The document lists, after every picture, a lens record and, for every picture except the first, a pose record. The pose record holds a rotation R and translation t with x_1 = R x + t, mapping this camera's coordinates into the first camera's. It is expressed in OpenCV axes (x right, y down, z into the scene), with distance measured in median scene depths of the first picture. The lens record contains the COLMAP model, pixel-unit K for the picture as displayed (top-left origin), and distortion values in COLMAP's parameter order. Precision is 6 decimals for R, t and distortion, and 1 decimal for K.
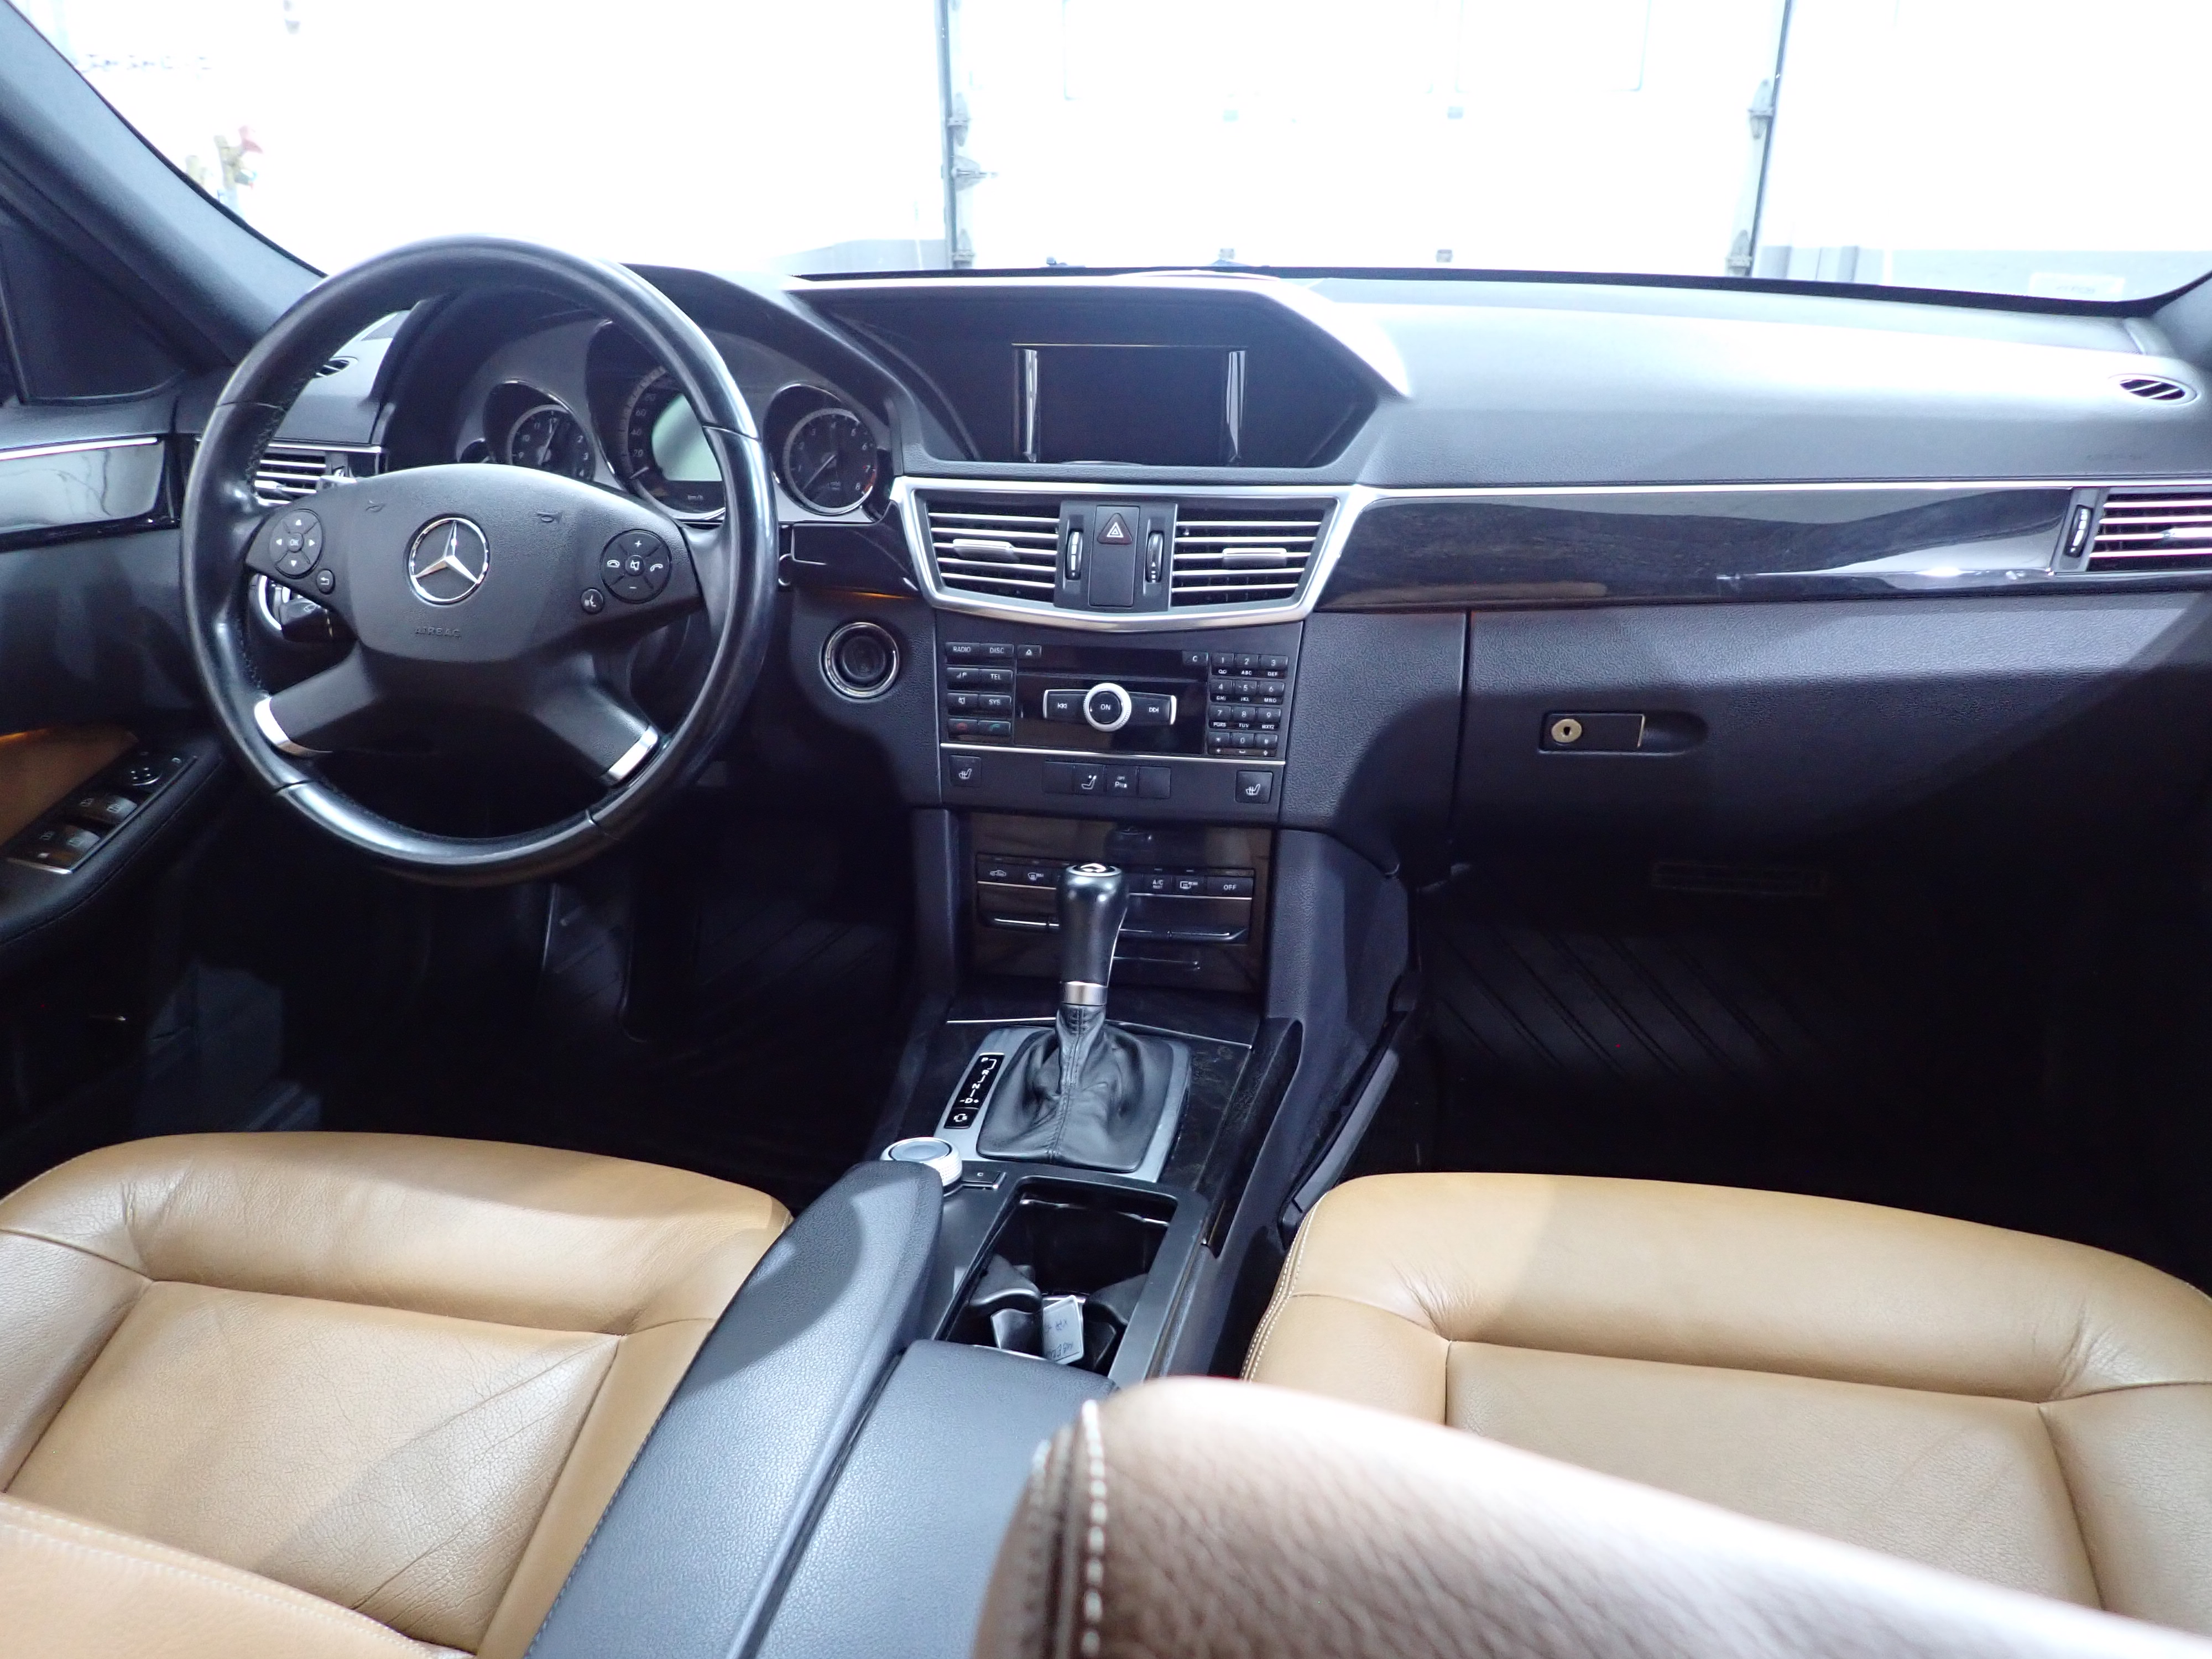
lens RADIAL K [[1631.1, 0, 1106.1], [0, 1631.1, 831.3], [0, 0, 1]] dist [-0.000481, -0.009763]
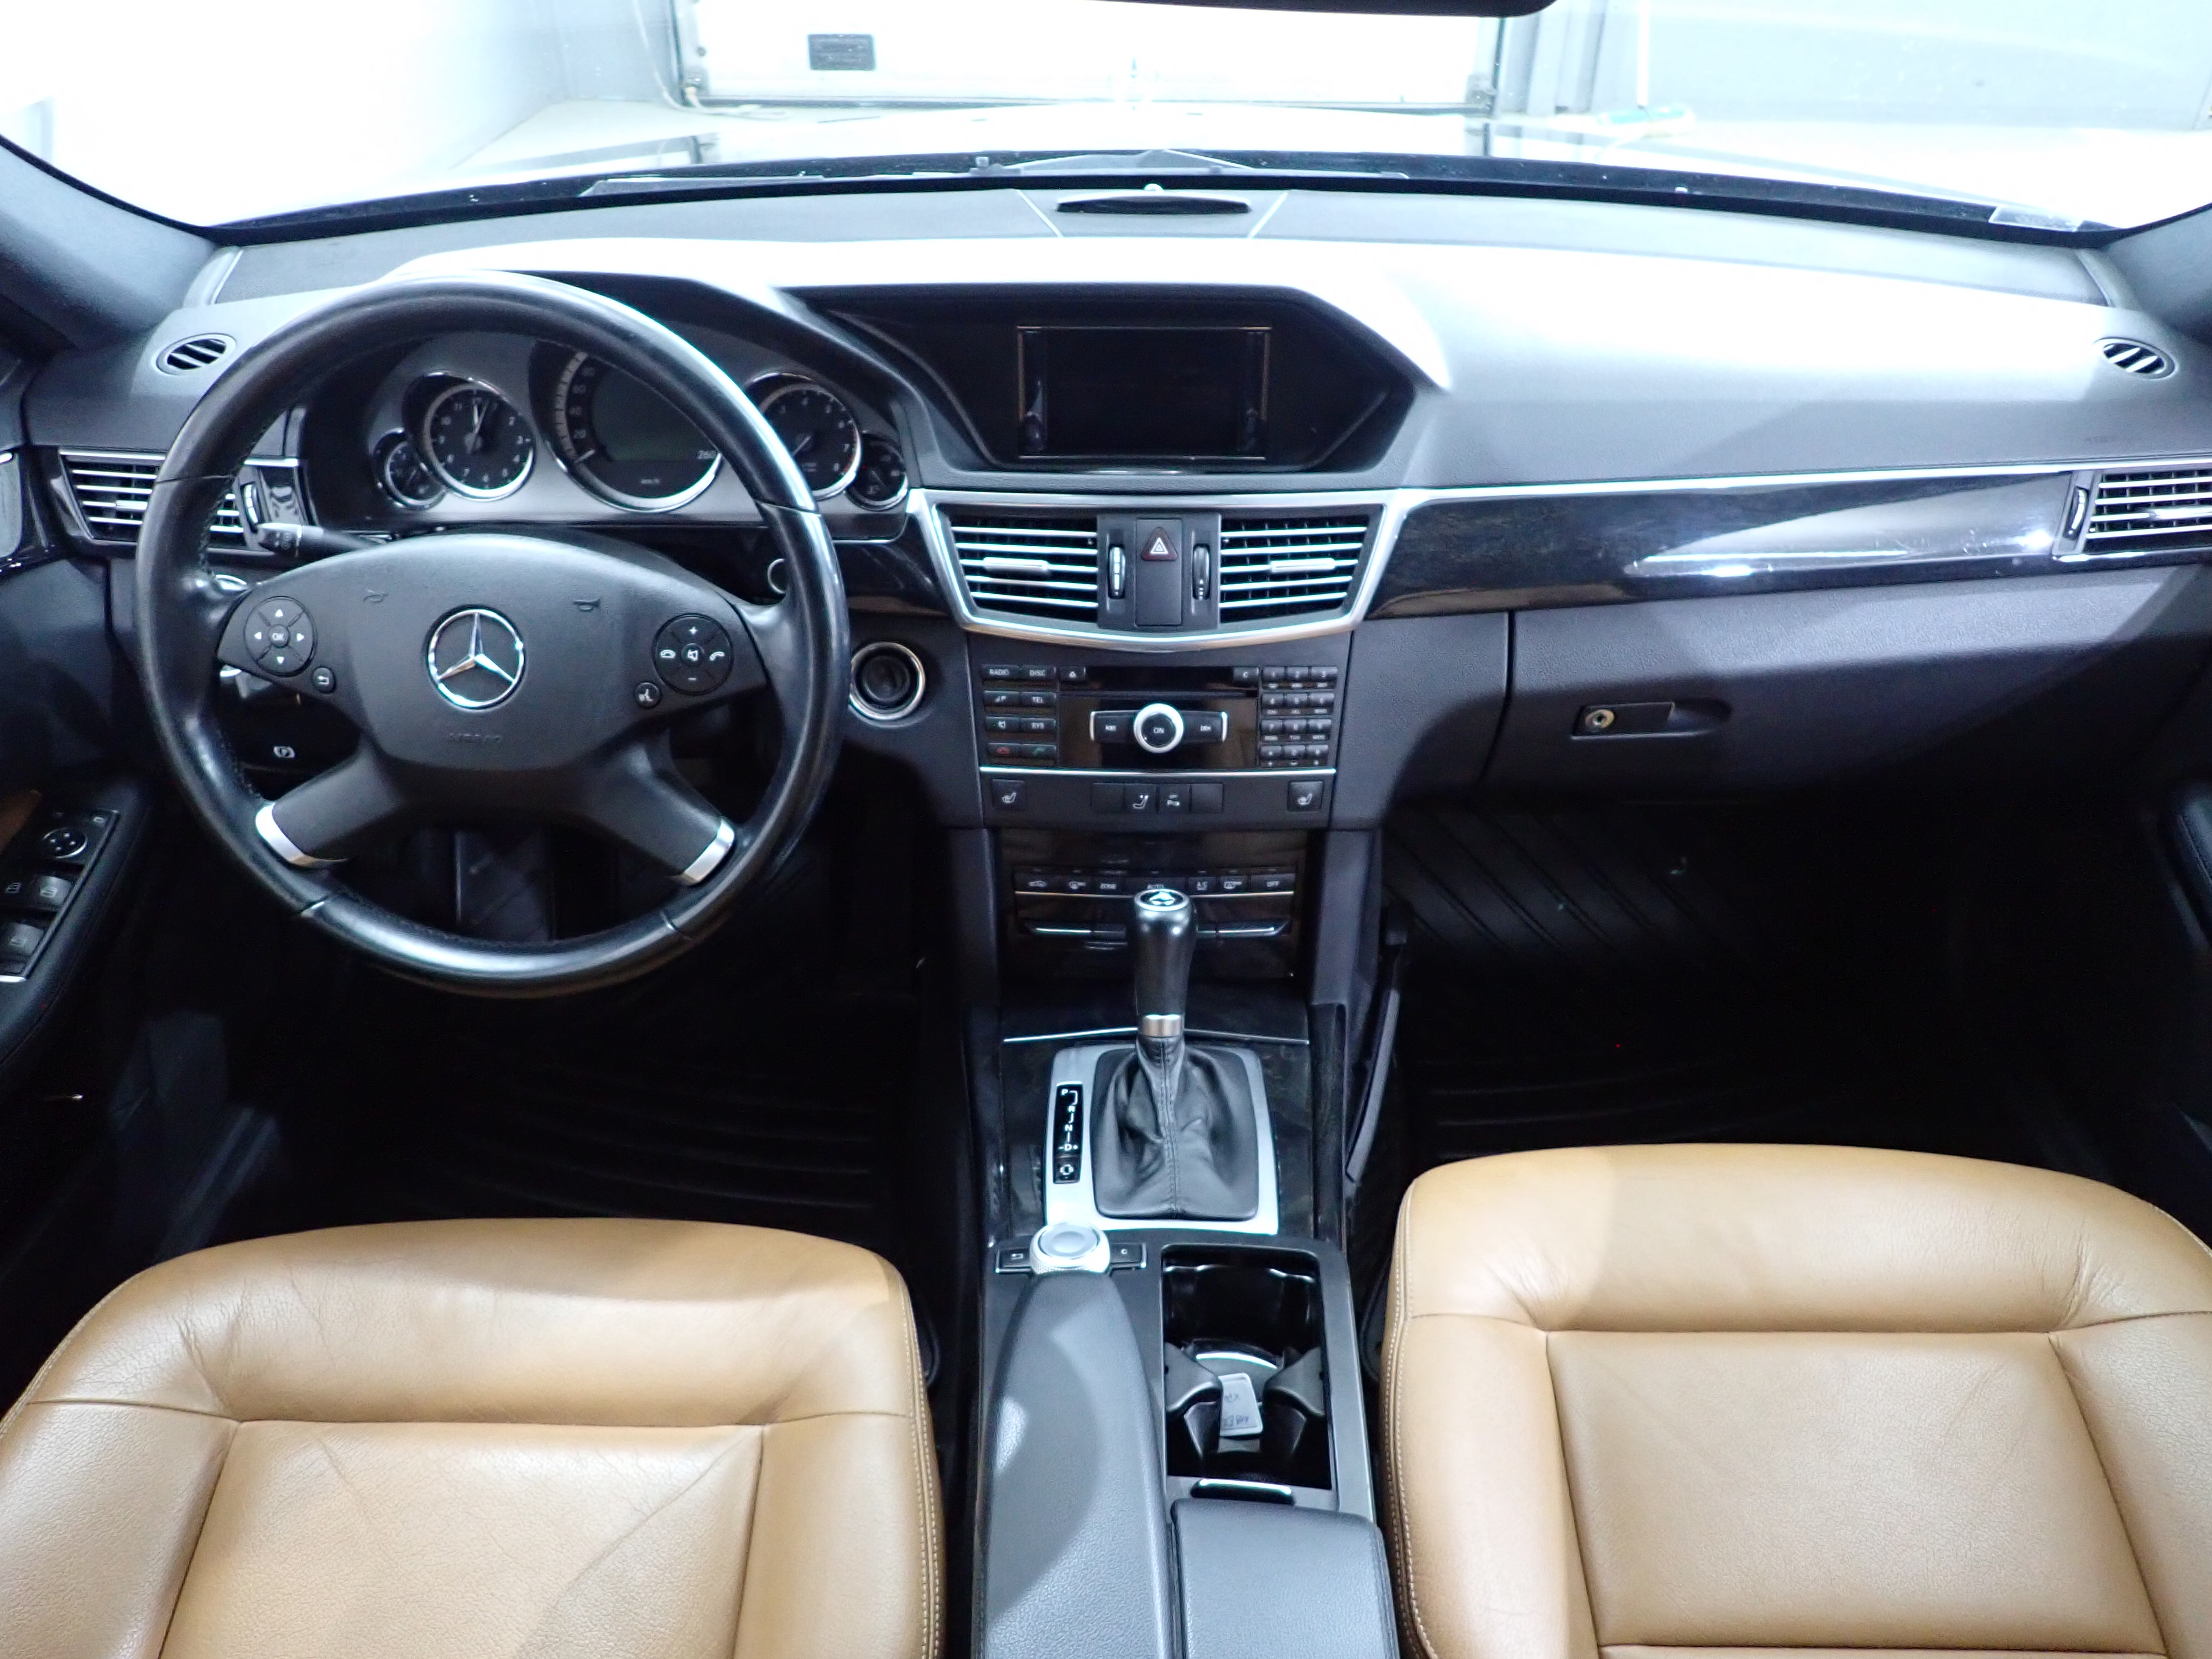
lens RADIAL K [[1631.1, 0, 1103.9], [0, 1631.1, 829.7], [0, 0, 1]] dist [-0.000481, -0.009763]
pose [[0.985138, -0.082971, 0.150393, -0.186357], [0.054526, 0.981367, 0.184245, -0.201064], [-0.162878, -0.173306, 0.971306, 0.044162]]
